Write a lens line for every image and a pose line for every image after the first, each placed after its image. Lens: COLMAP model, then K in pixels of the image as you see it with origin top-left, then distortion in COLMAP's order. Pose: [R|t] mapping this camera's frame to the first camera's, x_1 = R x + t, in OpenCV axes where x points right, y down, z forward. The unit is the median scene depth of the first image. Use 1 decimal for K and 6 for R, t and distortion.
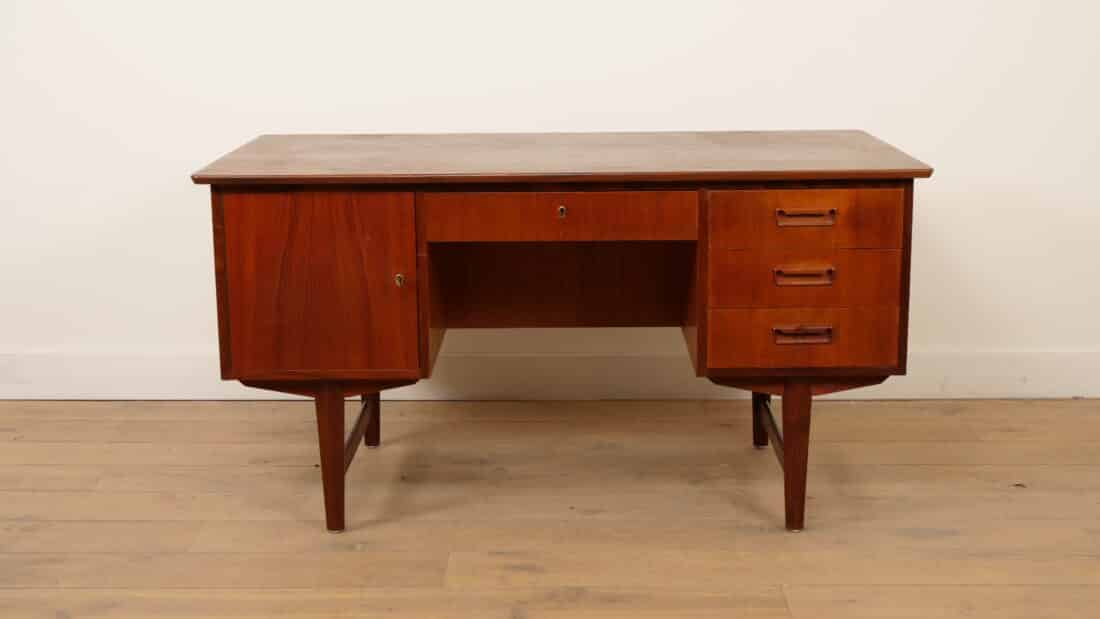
lens RADIAL K [[1581.3, 0, 549.3], [0, 1581.3, 308.0], [0, 0, 1]] dist [0.028381, 0.000000]
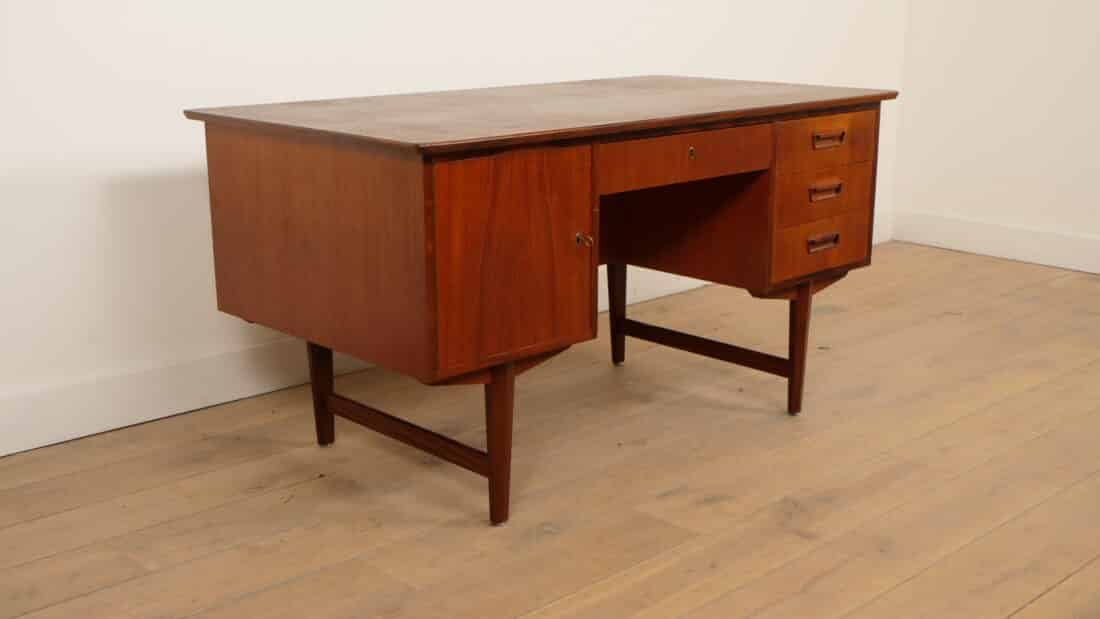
lens RADIAL K [[1315.3, 0, 556.8], [0, 1315.3, 304.6], [0, 0, 1]] dist [0.051342, 0.000000]
pose [[0.707930, -0.159416, 0.688057, -0.656571], [0.138135, 0.986632, 0.086468, -0.049297], [-0.692643, 0.033831, 0.720487, 0.444744]]
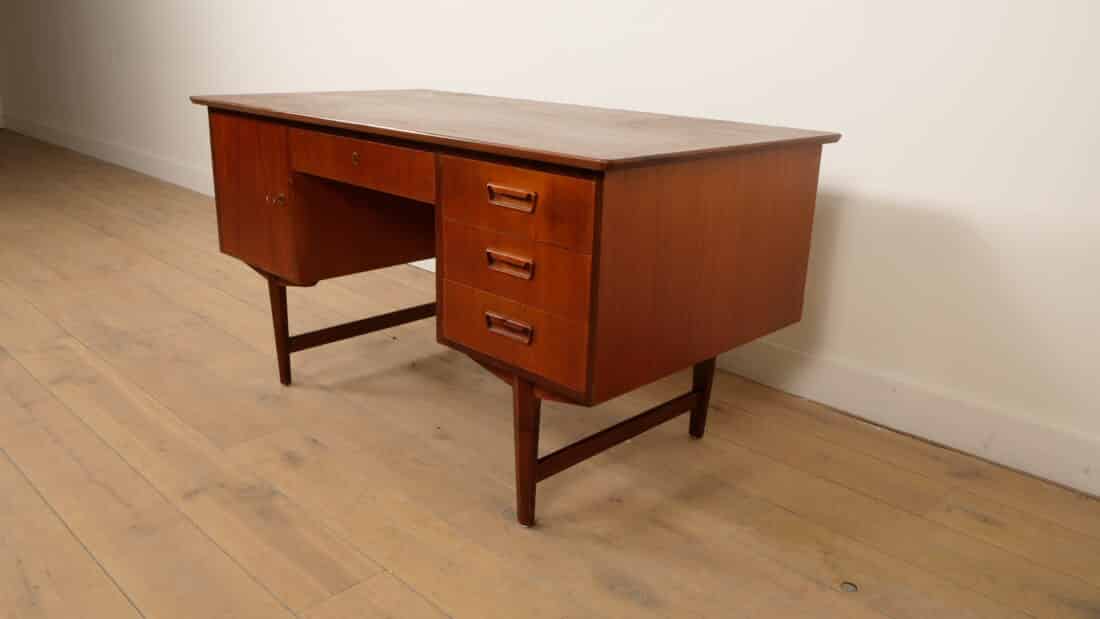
lens RADIAL K [[831.5, 0, 551.5], [0, 831.5, 311.4], [0, 0, 1]] dist [-0.002845, -0.001281]
pose [[0.721085, 0.241687, -0.649326, 0.491790], [-0.183784, 0.970335, 0.157077, -0.072761], [0.668027, 0.006070, 0.744112, 0.666471]]
